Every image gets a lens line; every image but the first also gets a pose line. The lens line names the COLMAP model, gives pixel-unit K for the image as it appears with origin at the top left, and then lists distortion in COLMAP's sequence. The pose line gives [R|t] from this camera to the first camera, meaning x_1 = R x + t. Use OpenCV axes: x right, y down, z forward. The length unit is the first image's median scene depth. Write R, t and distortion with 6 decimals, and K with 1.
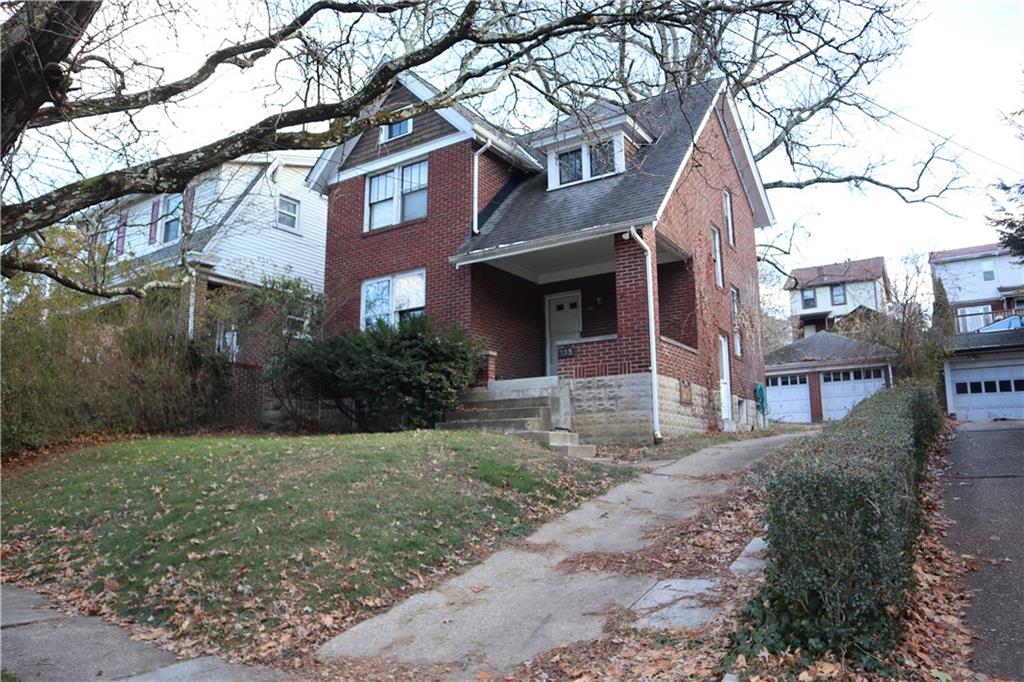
lens RADIAL K [[710.8, 0, 512.0], [0, 710.8, 341.0], [0, 0, 1]] dist [-0.067667, -0.000886]
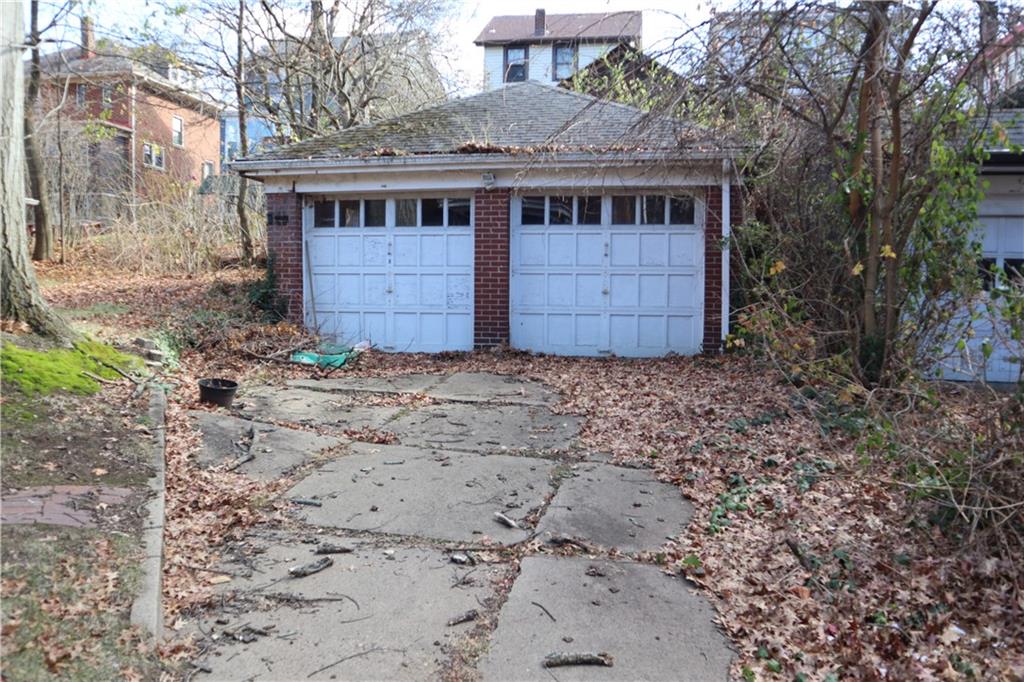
lens RADIAL K [[710.8, 0, 512.0], [0, 710.8, 341.0], [0, 0, 1]] dist [-0.067667, -0.000886]
pose [[0.923033, -0.008786, 0.384620, 0.311256], [-0.085182, 0.970259, 0.226589, 0.036681], [-0.375172, -0.241912, 0.894832, 0.687822]]
